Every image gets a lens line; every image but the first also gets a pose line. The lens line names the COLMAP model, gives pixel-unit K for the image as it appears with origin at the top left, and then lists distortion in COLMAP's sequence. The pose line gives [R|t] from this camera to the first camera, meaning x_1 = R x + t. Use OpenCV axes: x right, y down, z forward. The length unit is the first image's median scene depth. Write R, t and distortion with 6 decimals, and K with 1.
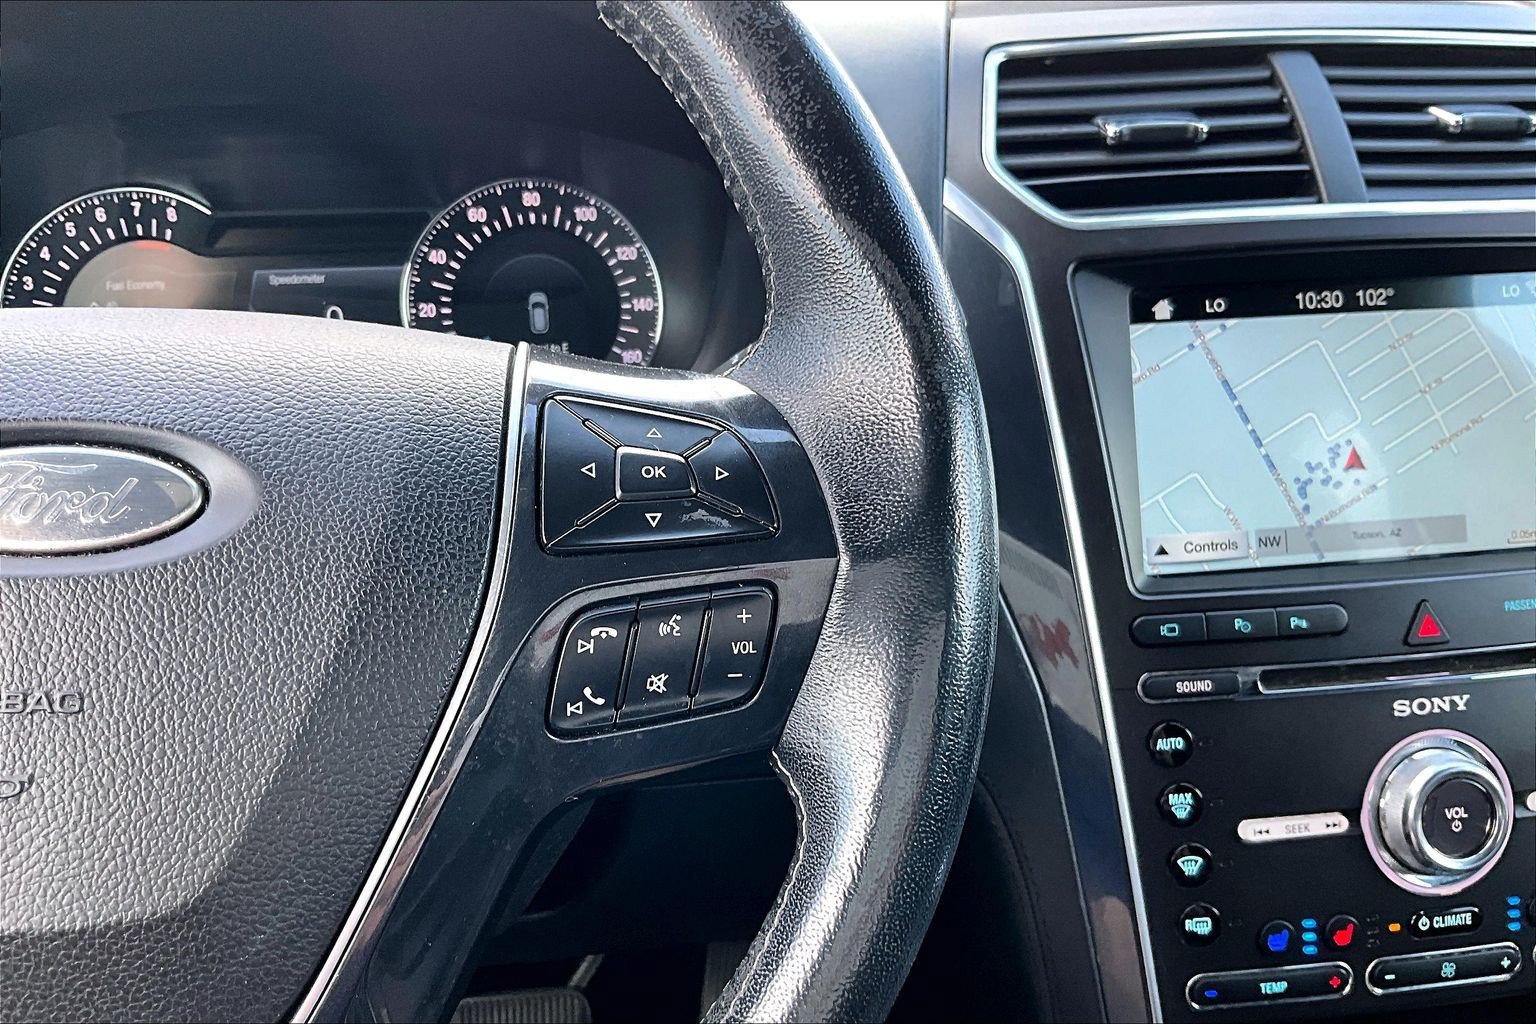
lens RADIAL K [[1634.3, 0, 768.0], [0, 1634.3, 512.0], [0, 0, 1]] dist [0.125960, -0.445350]
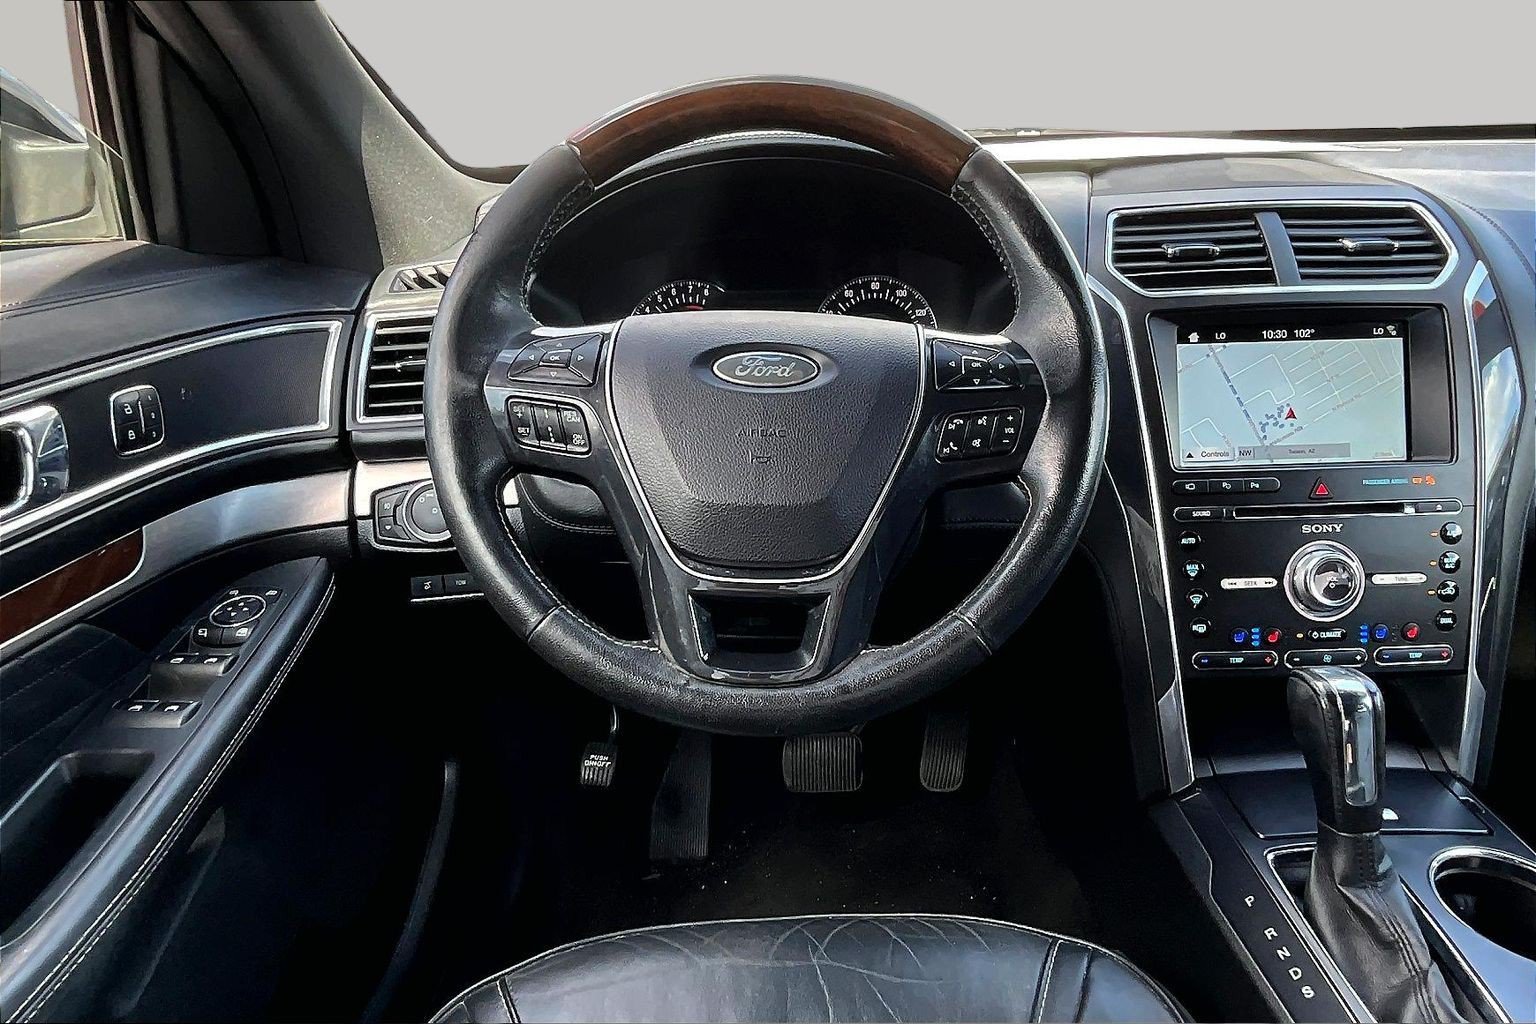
lens RADIAL K [[1131.6, 0, 768.0], [0, 1131.6, 512.0], [0, 0, 1]] dist [-0.001945, -0.002722]
pose [[0.987425, 0.034309, -0.154323, -0.057987], [-0.036748, 0.999240, -0.012982, 0.131133], [0.153760, 0.018489, 0.987935, -0.465124]]
